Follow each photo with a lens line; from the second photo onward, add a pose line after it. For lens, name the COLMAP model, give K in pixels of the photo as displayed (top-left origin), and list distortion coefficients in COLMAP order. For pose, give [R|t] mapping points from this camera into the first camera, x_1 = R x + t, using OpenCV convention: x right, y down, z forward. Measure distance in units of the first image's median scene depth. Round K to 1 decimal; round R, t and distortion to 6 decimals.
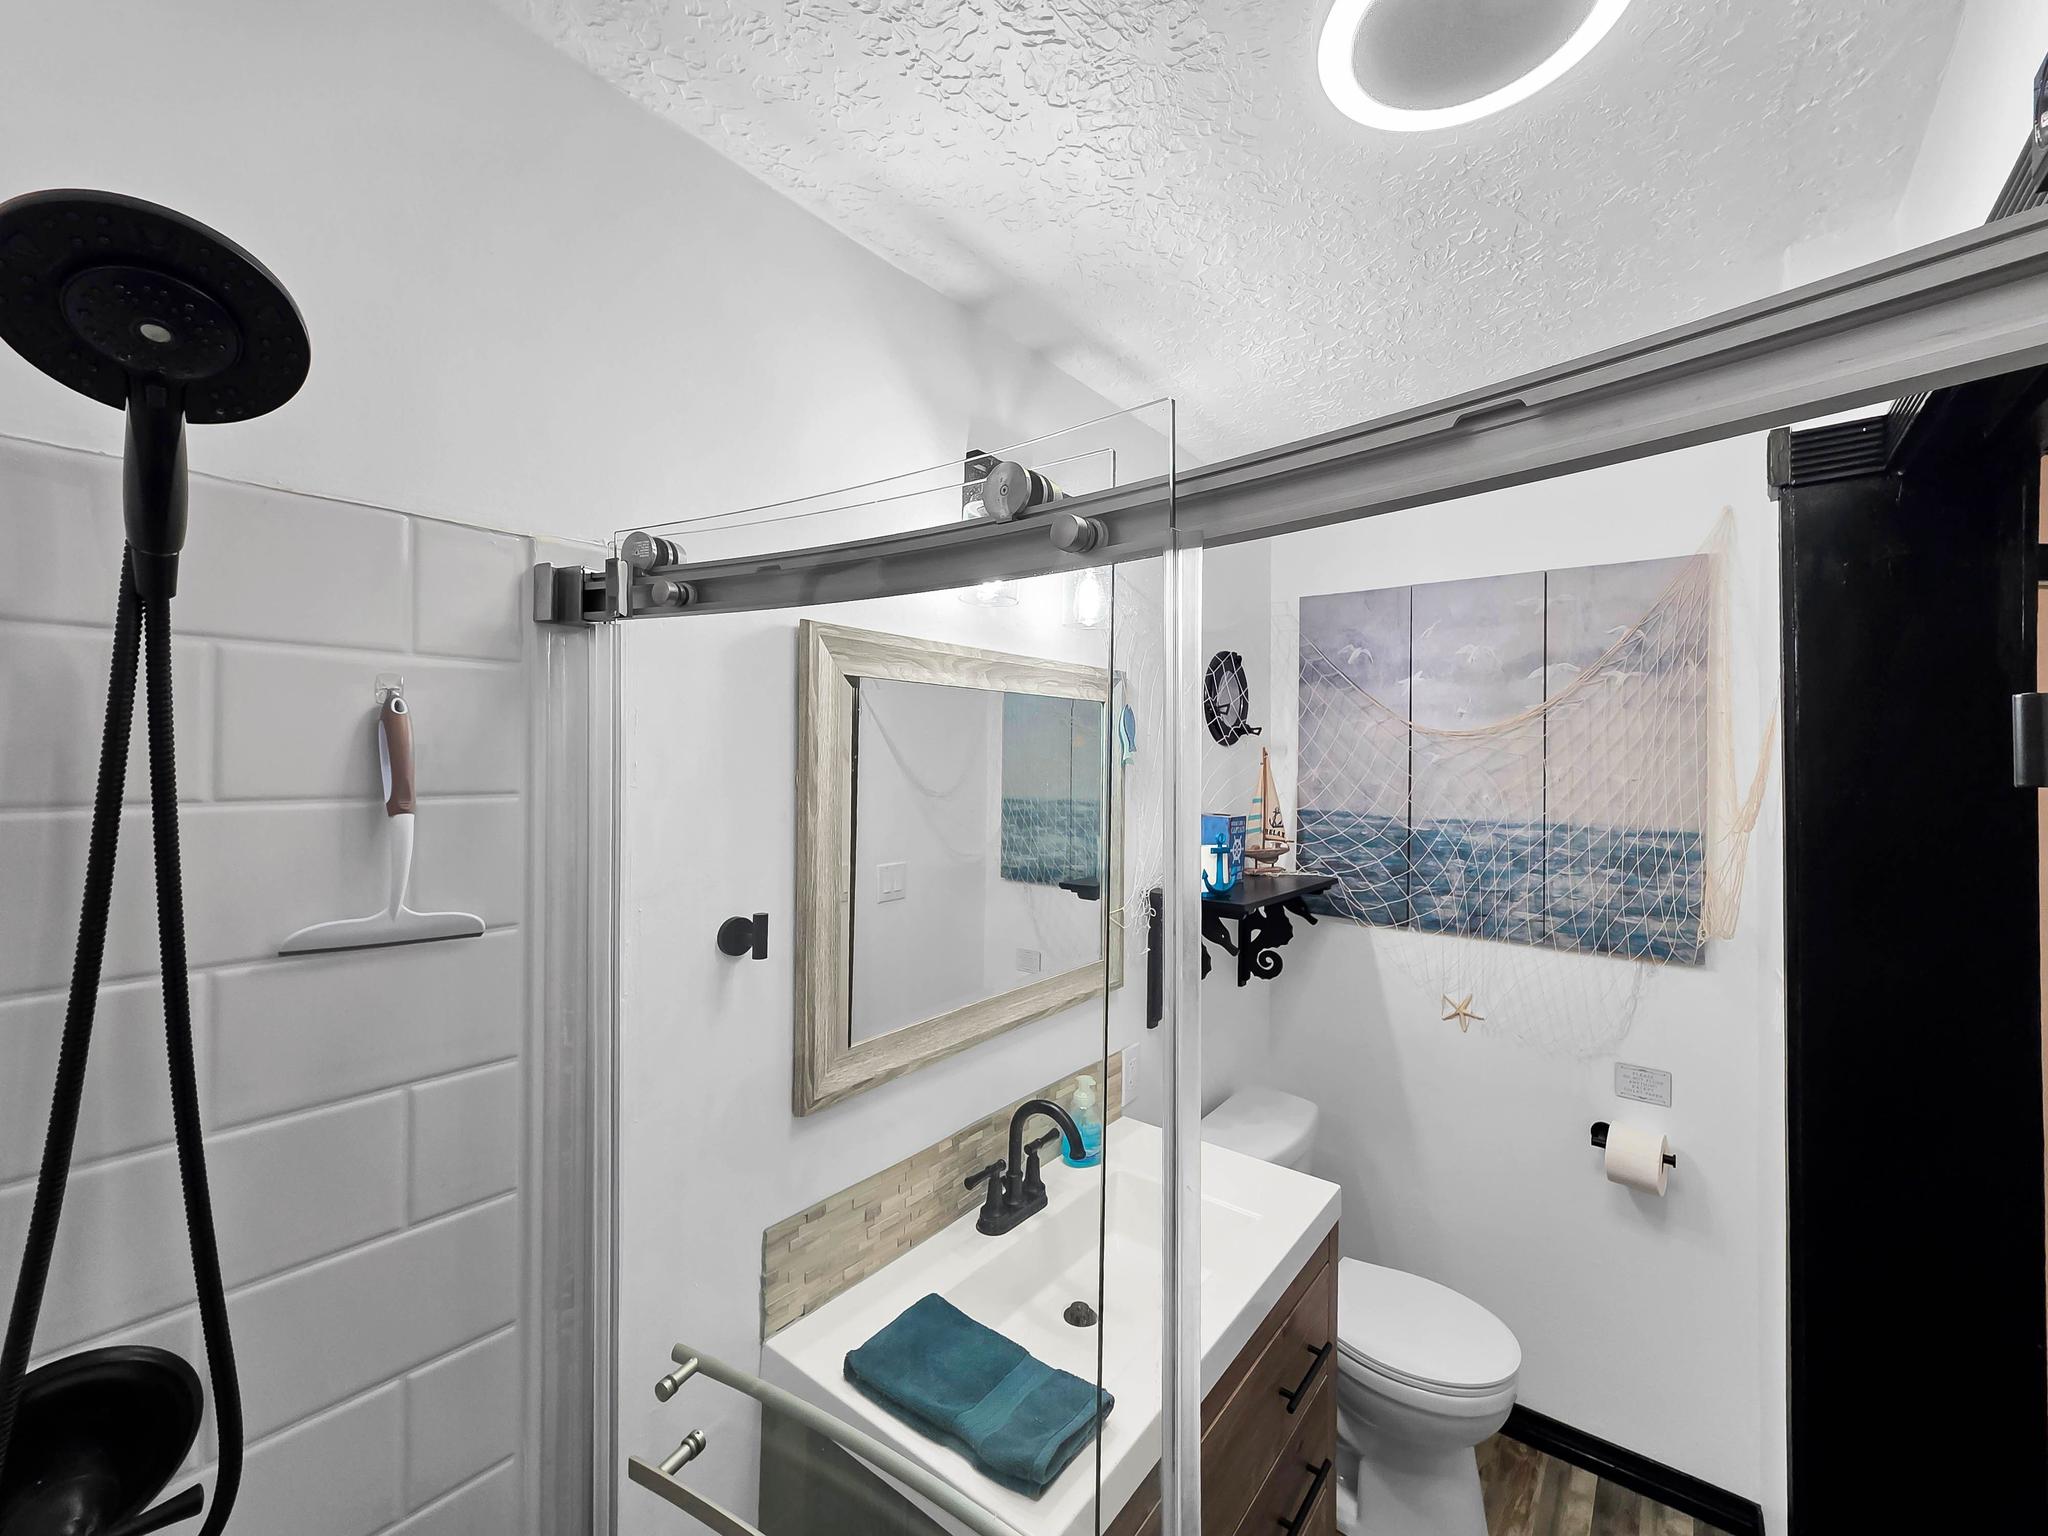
lens RADIAL K [[843.7, 0, 1035.2], [0, 843.7, 756.0], [0, 0, 1]] dist [-0.000888, 0.000027]
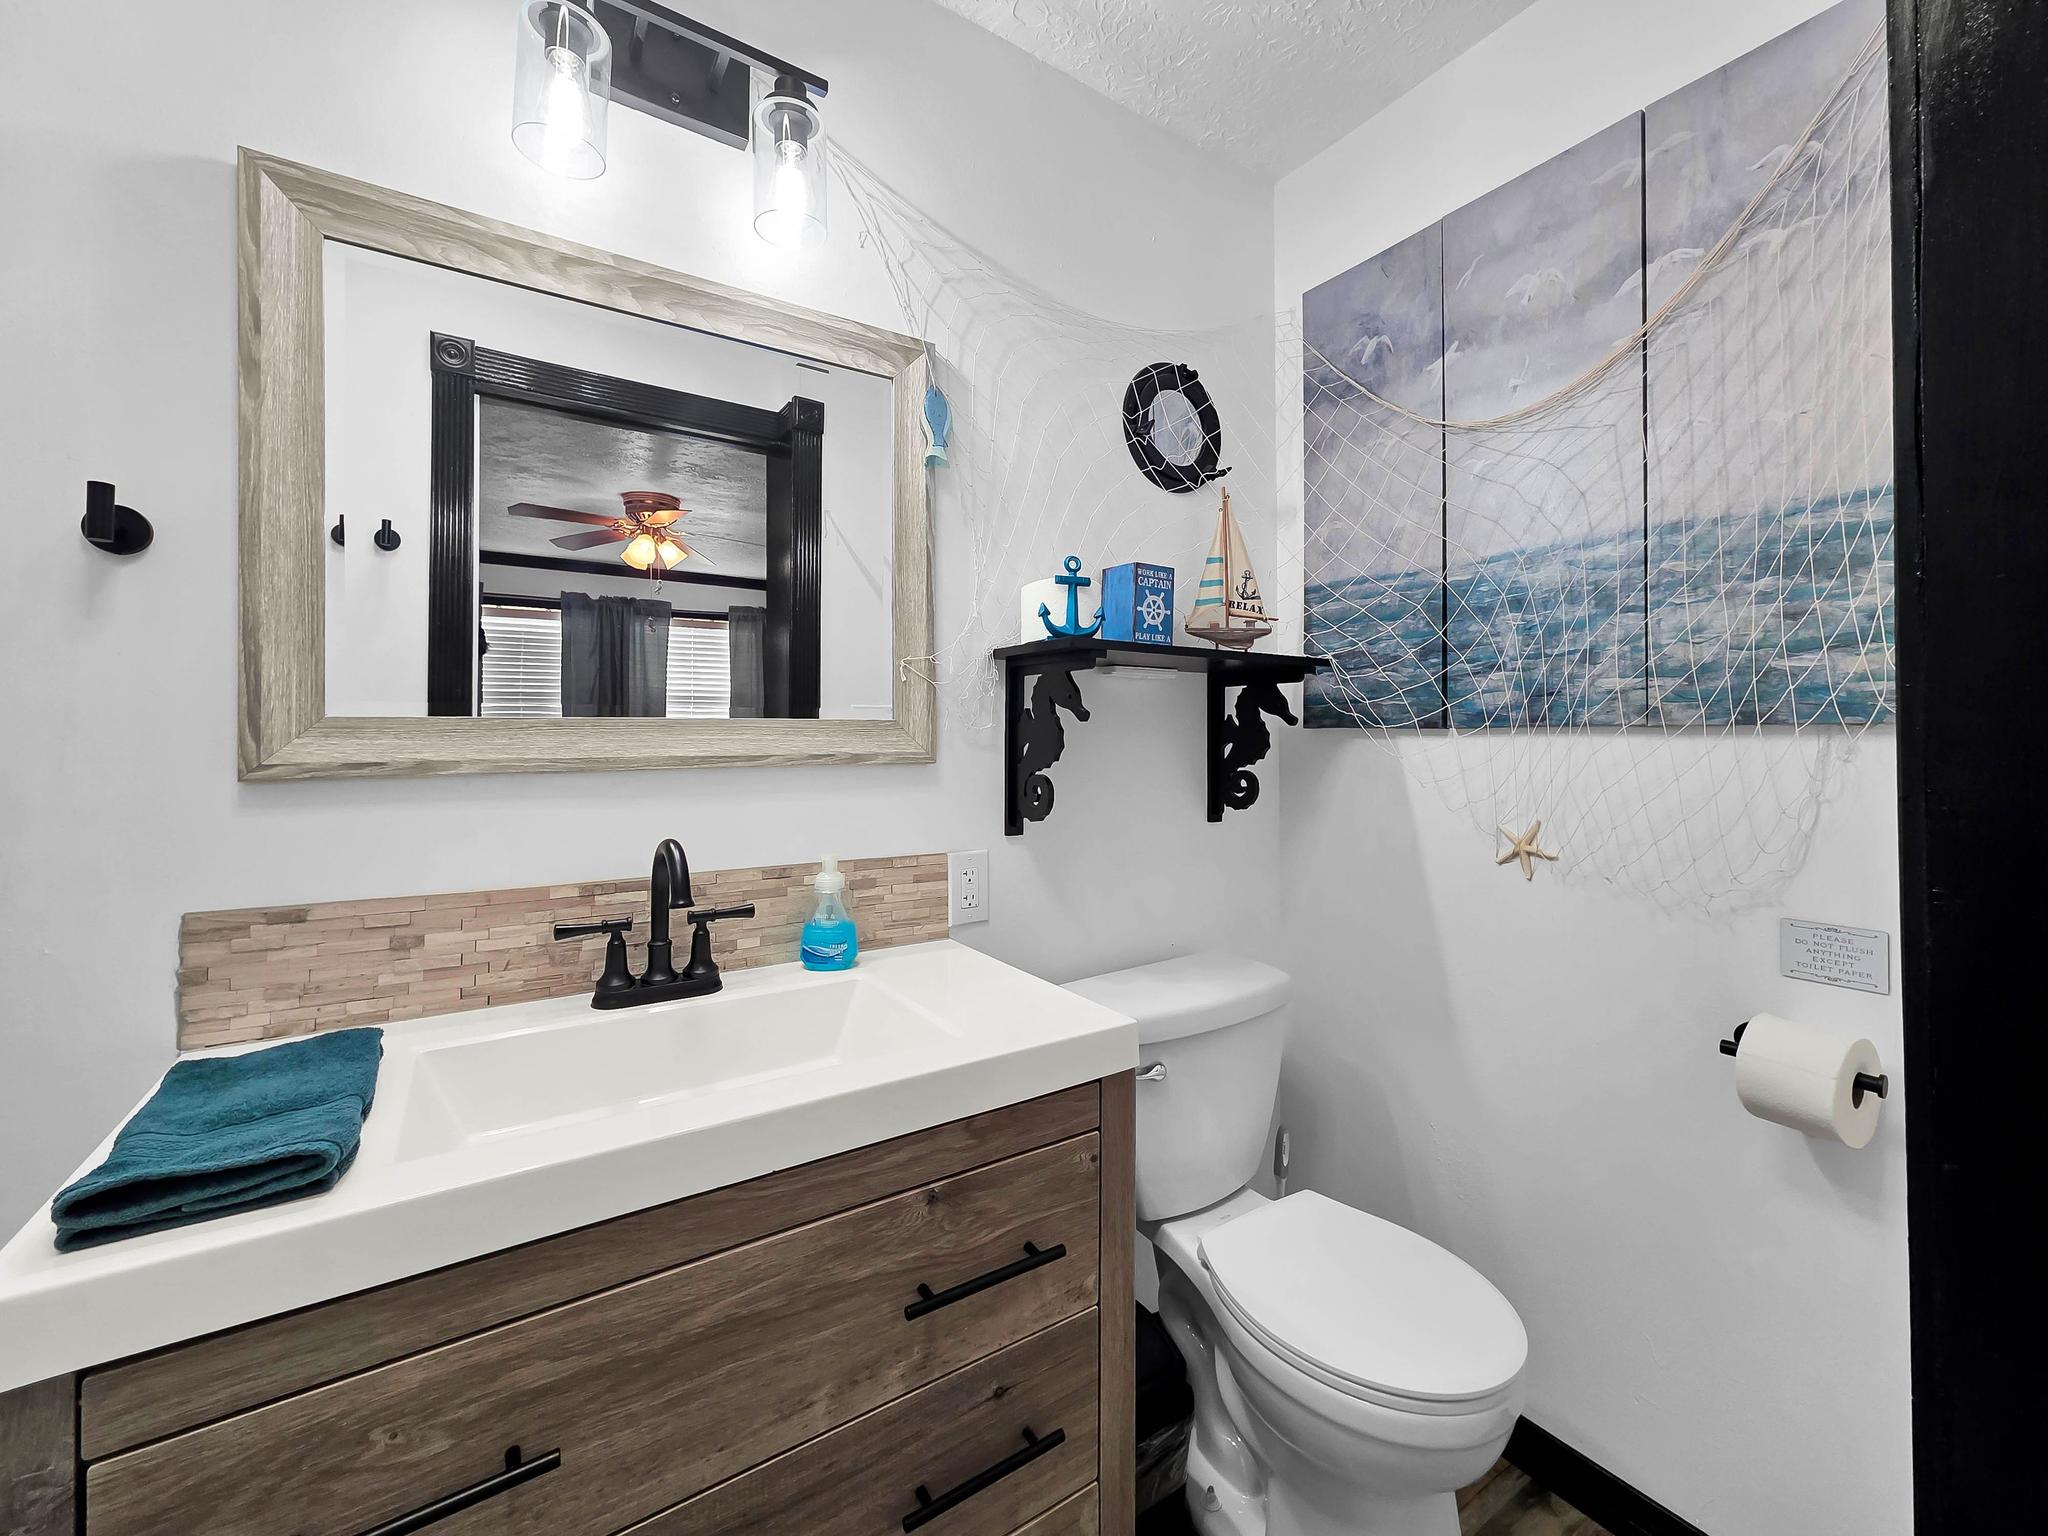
lens RADIAL K [[835.0, 0, 1025.0], [0, 835.0, 745.2], [0, 0, 1]] dist [-0.000559, -0.000083]
pose [[0.945836, -0.012137, -0.324418, 0.370769], [0.015743, 0.999840, 0.008493, 0.222492], [0.324263, -0.013140, 0.945876, 0.281146]]
